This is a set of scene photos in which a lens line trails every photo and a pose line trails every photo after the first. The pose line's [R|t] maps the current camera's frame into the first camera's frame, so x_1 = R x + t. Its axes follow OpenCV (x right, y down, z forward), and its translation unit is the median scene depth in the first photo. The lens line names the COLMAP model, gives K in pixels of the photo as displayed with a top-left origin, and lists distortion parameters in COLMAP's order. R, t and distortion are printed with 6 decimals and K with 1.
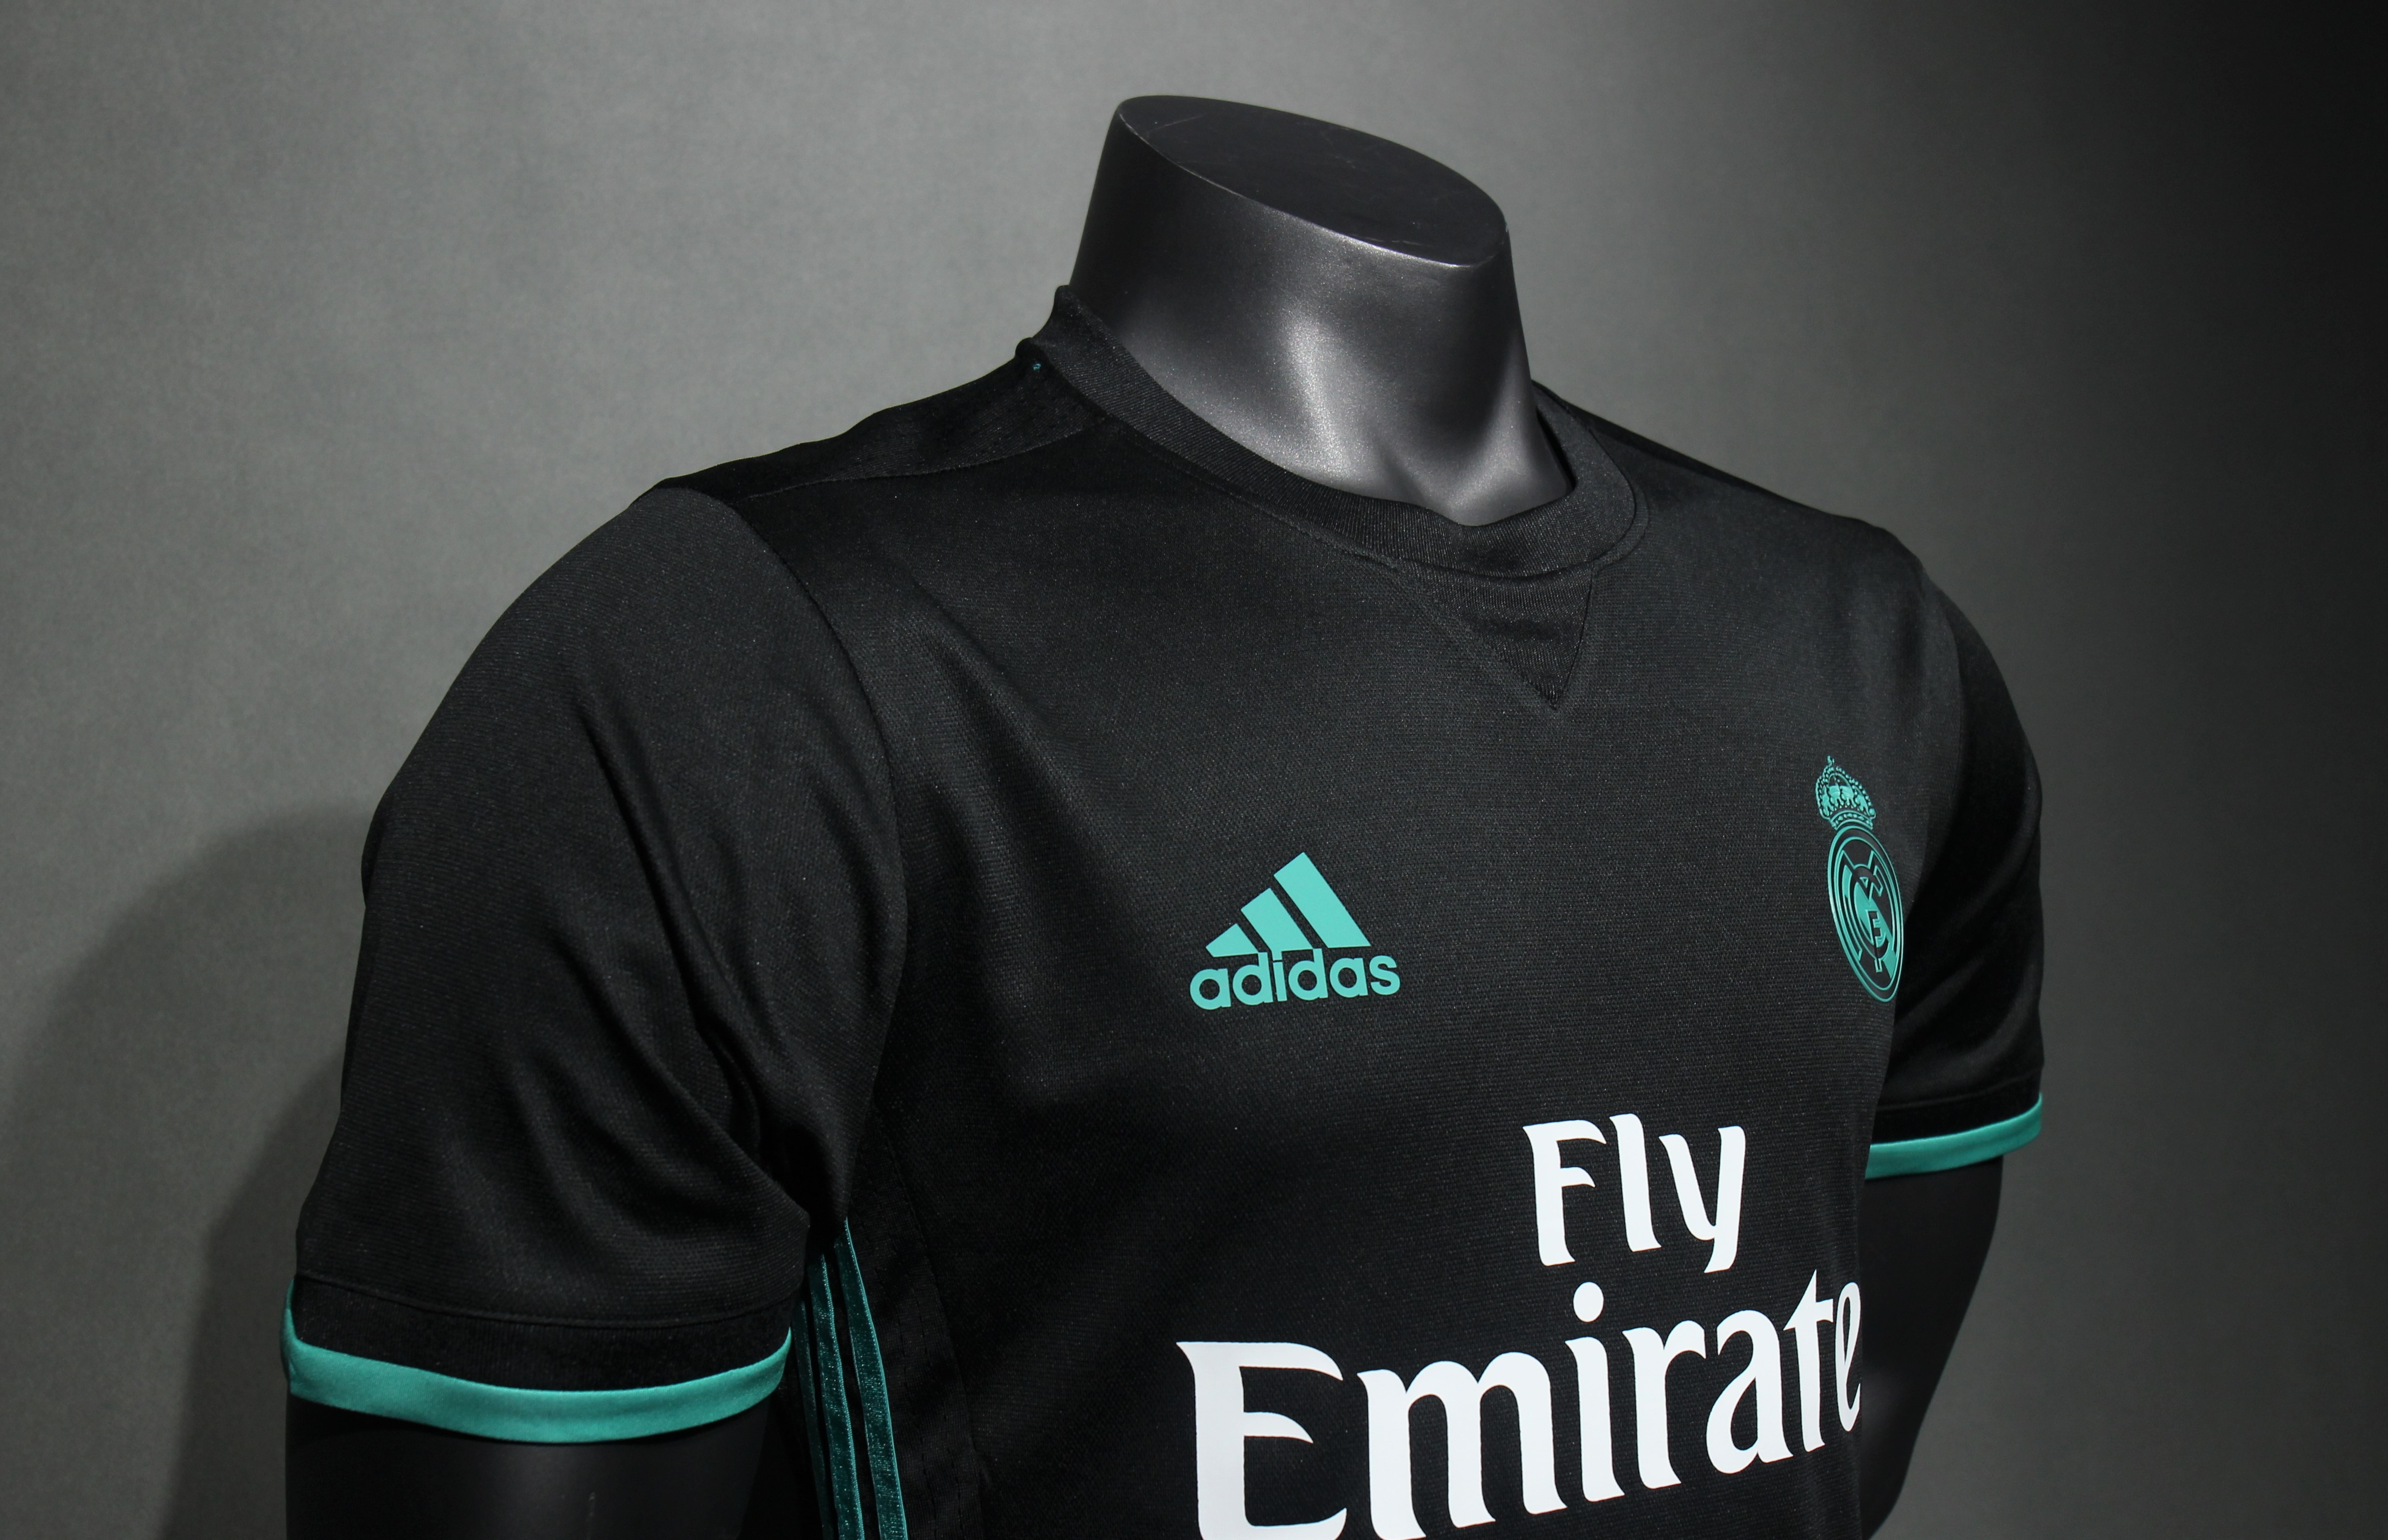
lens RADIAL K [[2878.3, 0, 1194.0], [0, 2878.3, 770.0], [0, 0, 1]] dist [-0.096264, 0.010636]
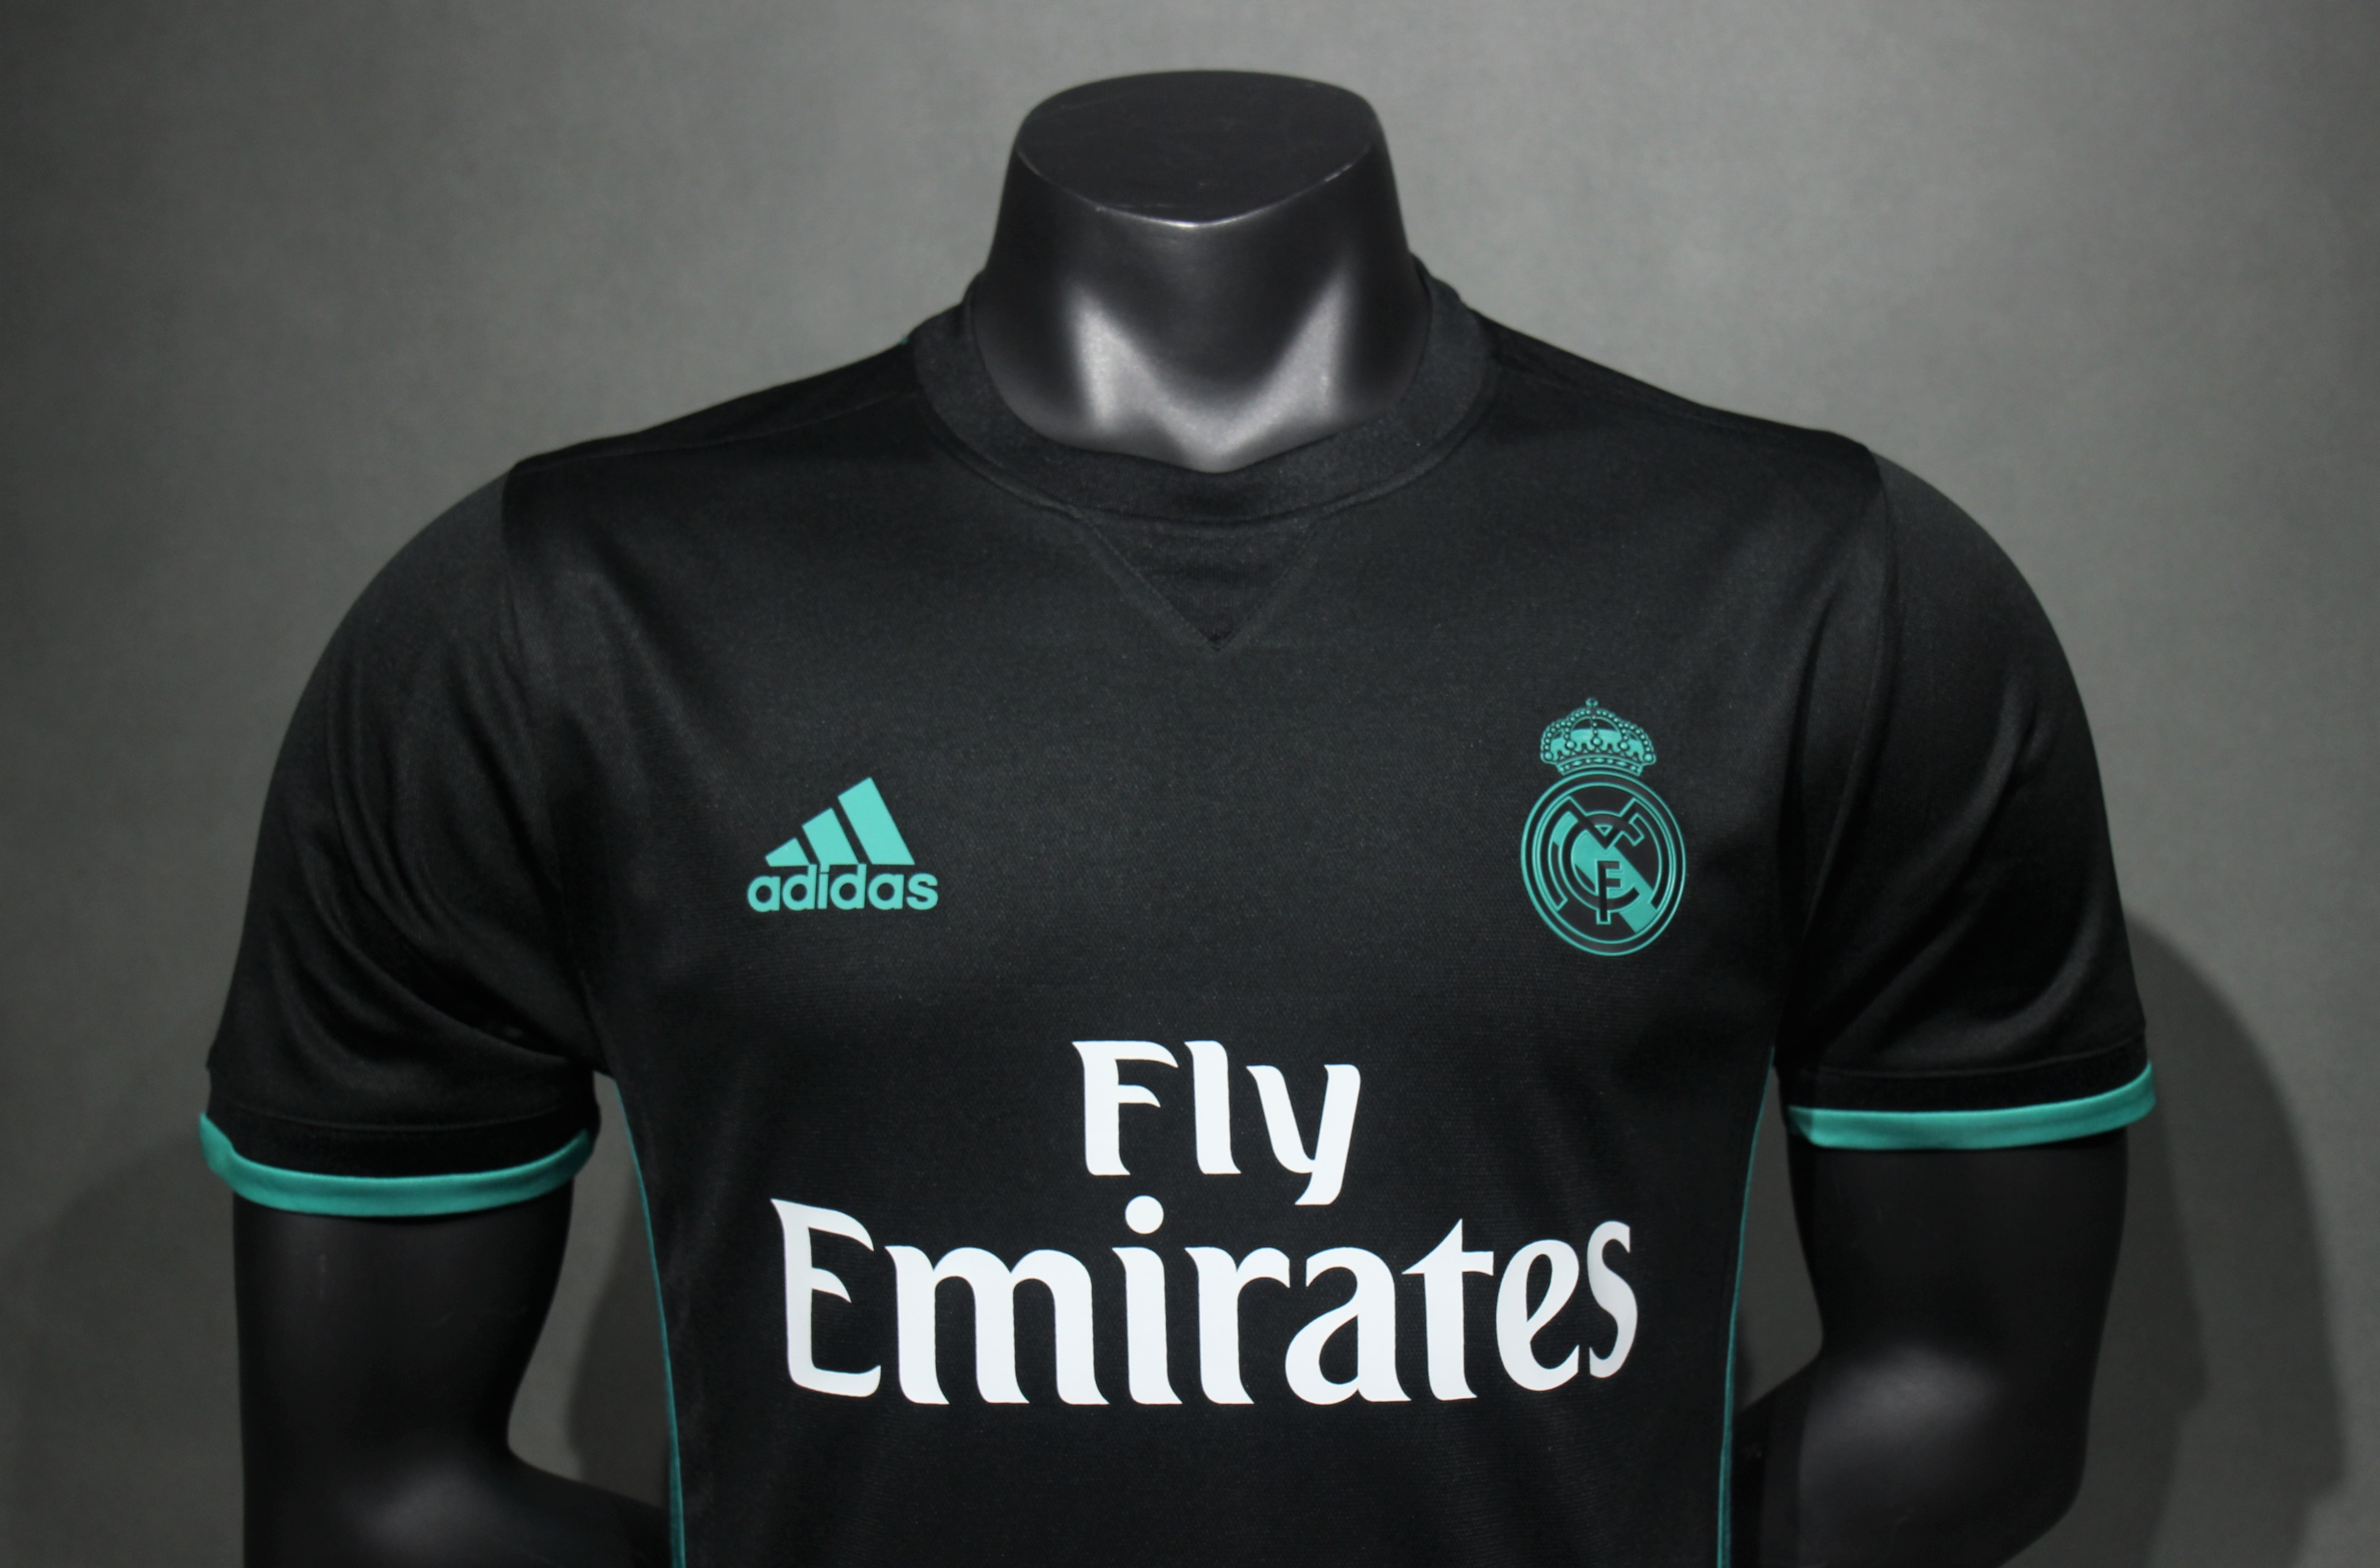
lens RADIAL K [[2771.2, 0, 1190.0], [0, 2771.2, 784.0], [0, 0, 1]] dist [-0.106517, 0.014858]
pose [[0.834878, 0.036477, -0.549225, 0.705953], [-0.014239, 0.998899, 0.044697, -0.017901], [0.550251, -0.029496, 0.834478, 0.167391]]
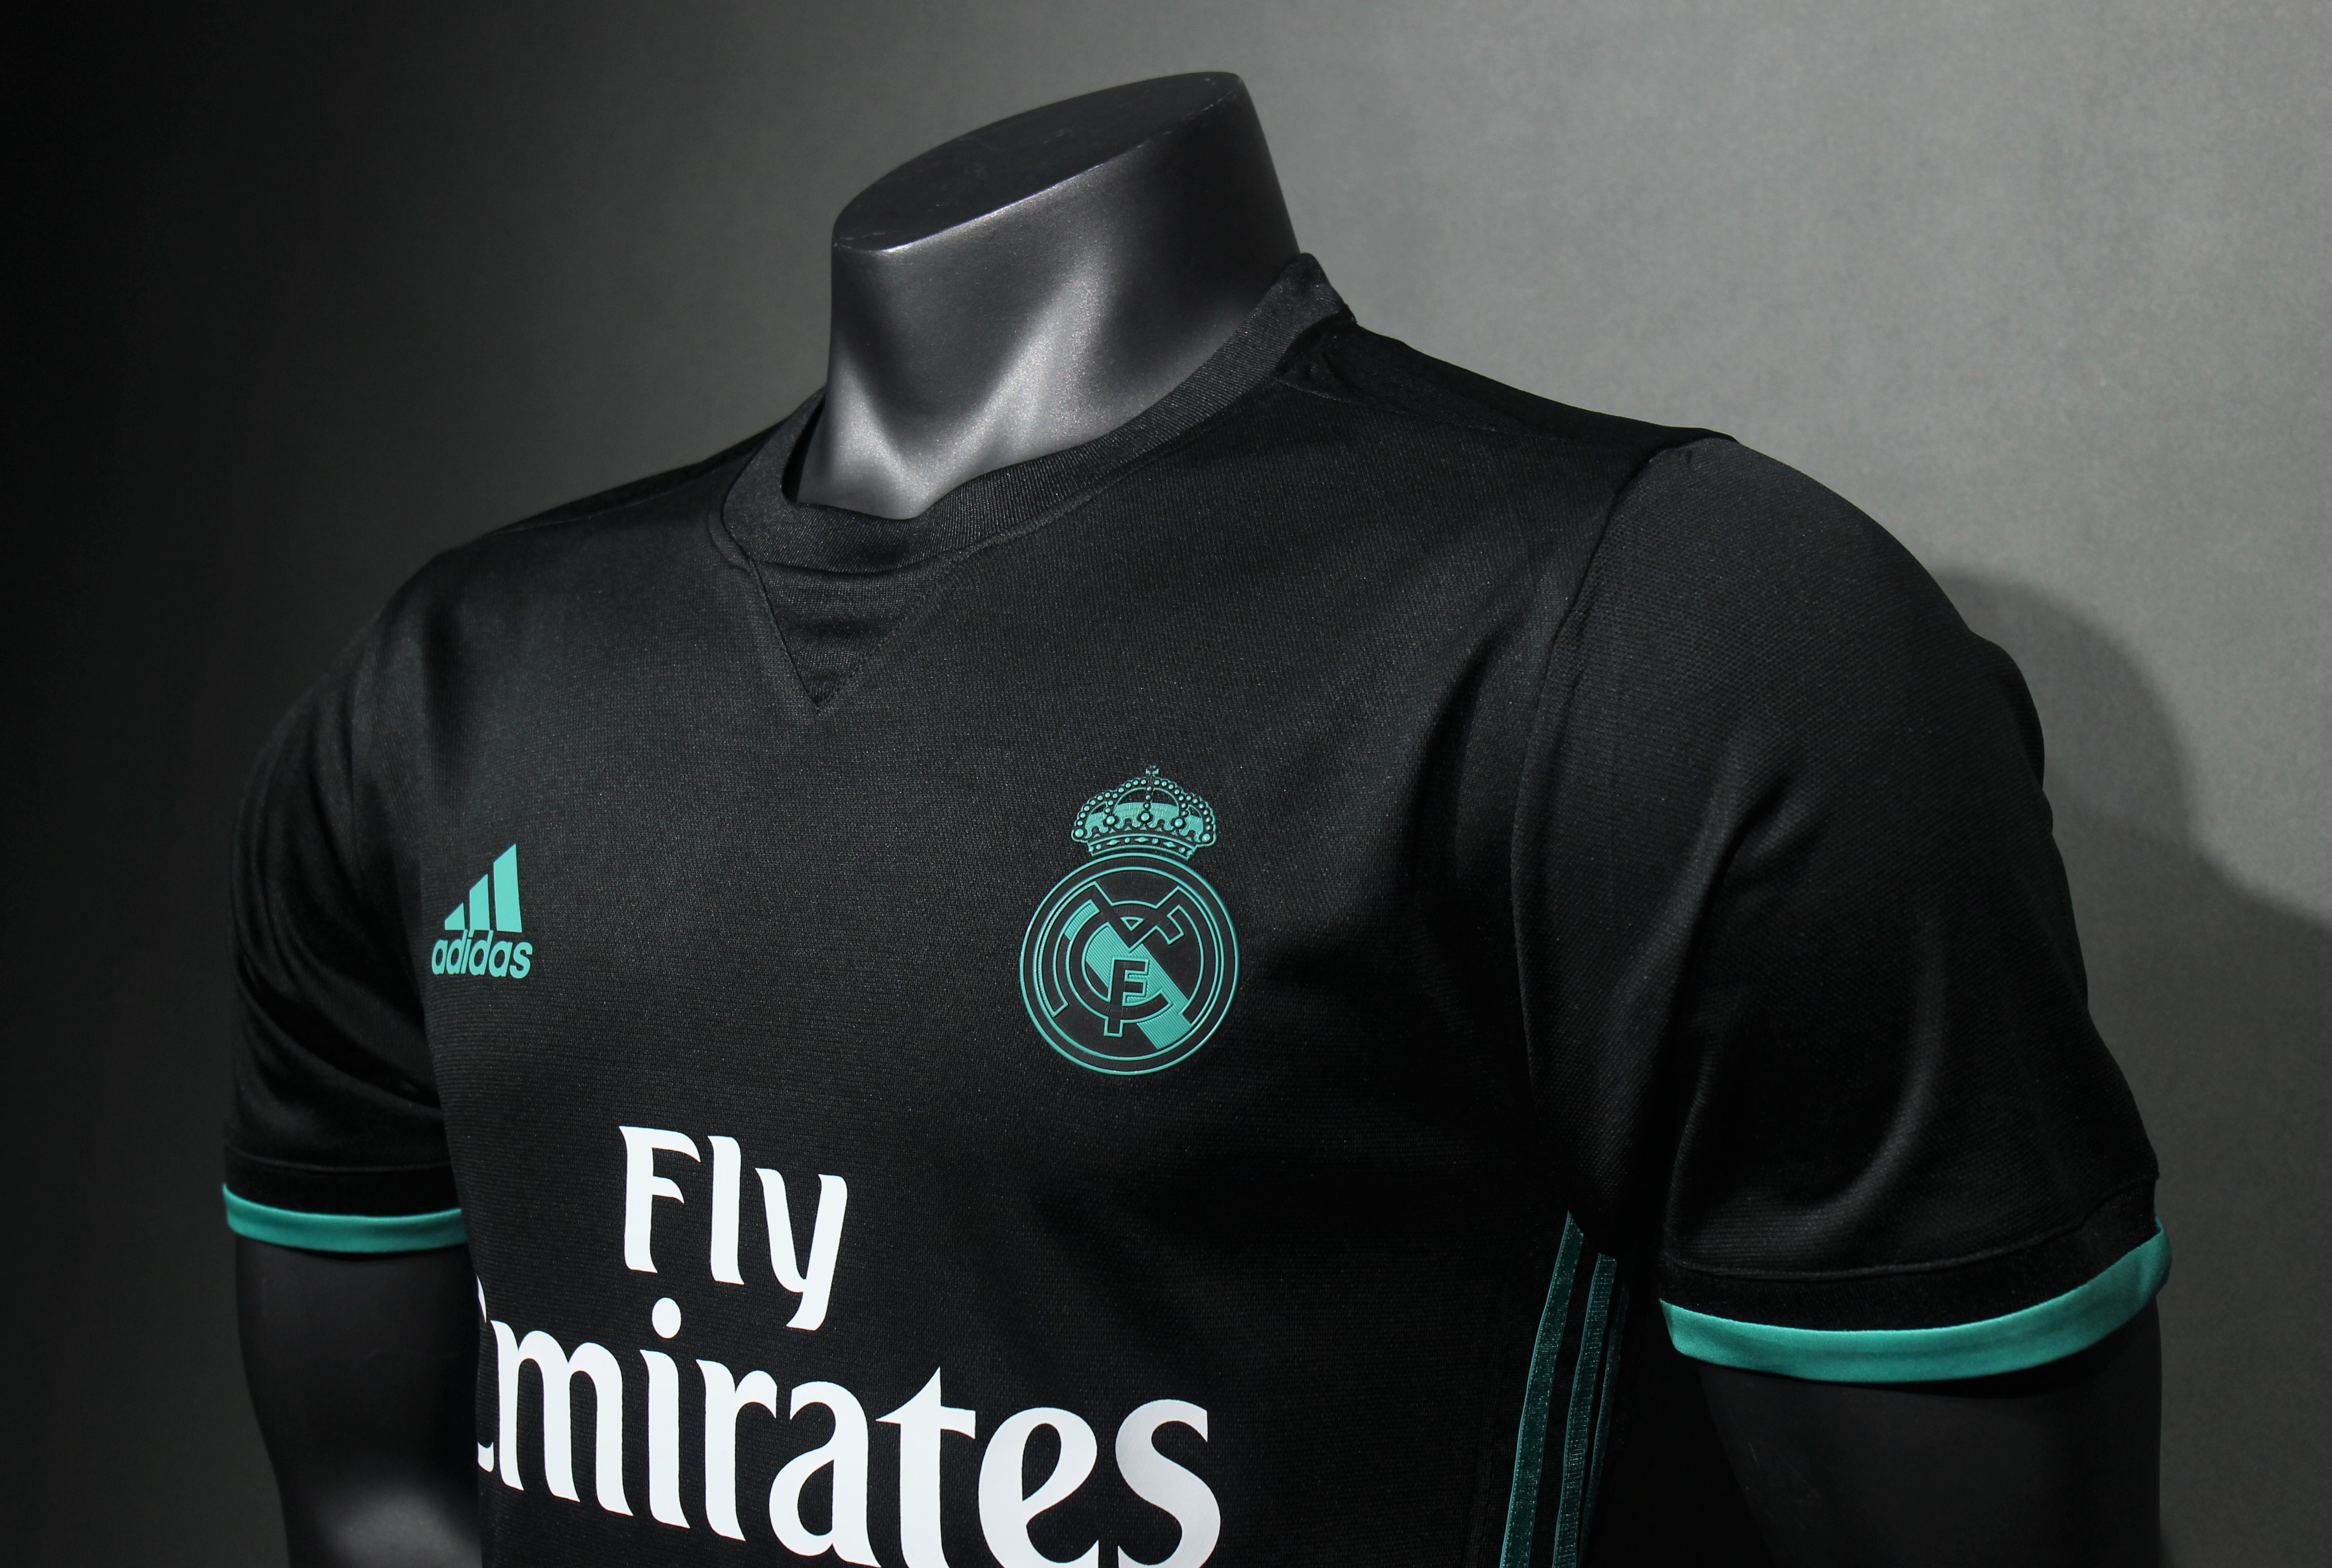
lens RADIAL K [[2811.9, 0, 1166.0], [0, 2811.9, 784.0], [0, 0, 1]] dist [-0.085698, 0.029443]
pose [[0.363811, 0.018773, -0.931284, 1.089427], [-0.013955, 0.999795, 0.014703, -0.013110], [0.931368, 0.007647, 0.363998, 0.812803]]
